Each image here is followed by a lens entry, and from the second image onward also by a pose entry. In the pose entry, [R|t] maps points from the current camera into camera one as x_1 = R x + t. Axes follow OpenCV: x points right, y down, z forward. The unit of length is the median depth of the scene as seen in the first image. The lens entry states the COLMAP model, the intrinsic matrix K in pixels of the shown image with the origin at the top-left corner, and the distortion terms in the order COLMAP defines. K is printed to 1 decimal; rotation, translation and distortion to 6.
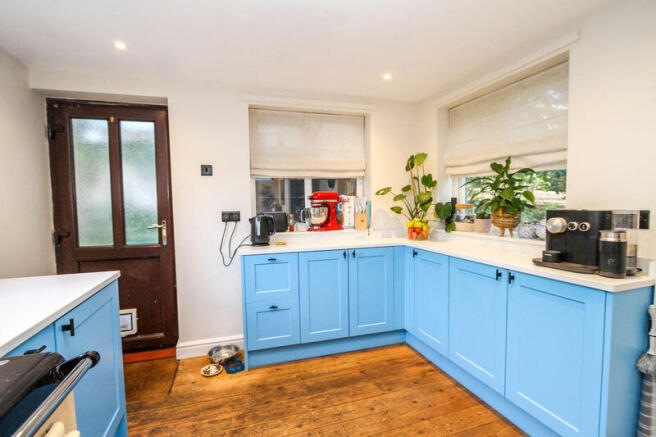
lens RADIAL K [[306.5, 0, 324.9], [0, 306.5, 222.0], [0, 0, 1]] dist [-0.018315, 0.000284]
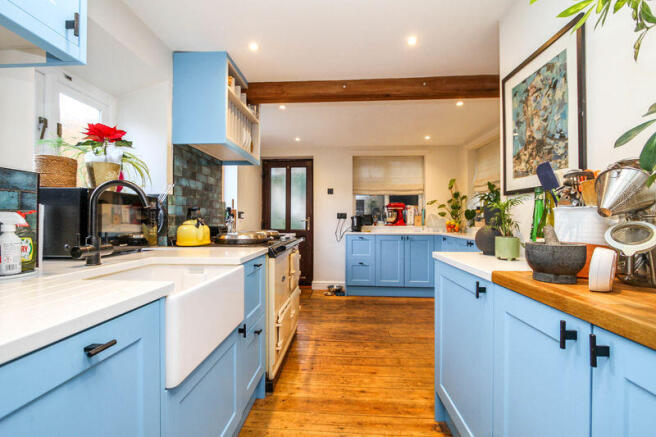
lens RADIAL K [[306.5, 0, 326.6], [0, 306.5, 218.4], [0, 0, 1]] dist [-0.018315, 0.000284]
pose [[0.930863, 0.016766, -0.364984, 0.283288], [-0.040326, 0.997558, -0.057024, 0.105909], [0.363136, 0.067800, 0.929266, -0.752344]]
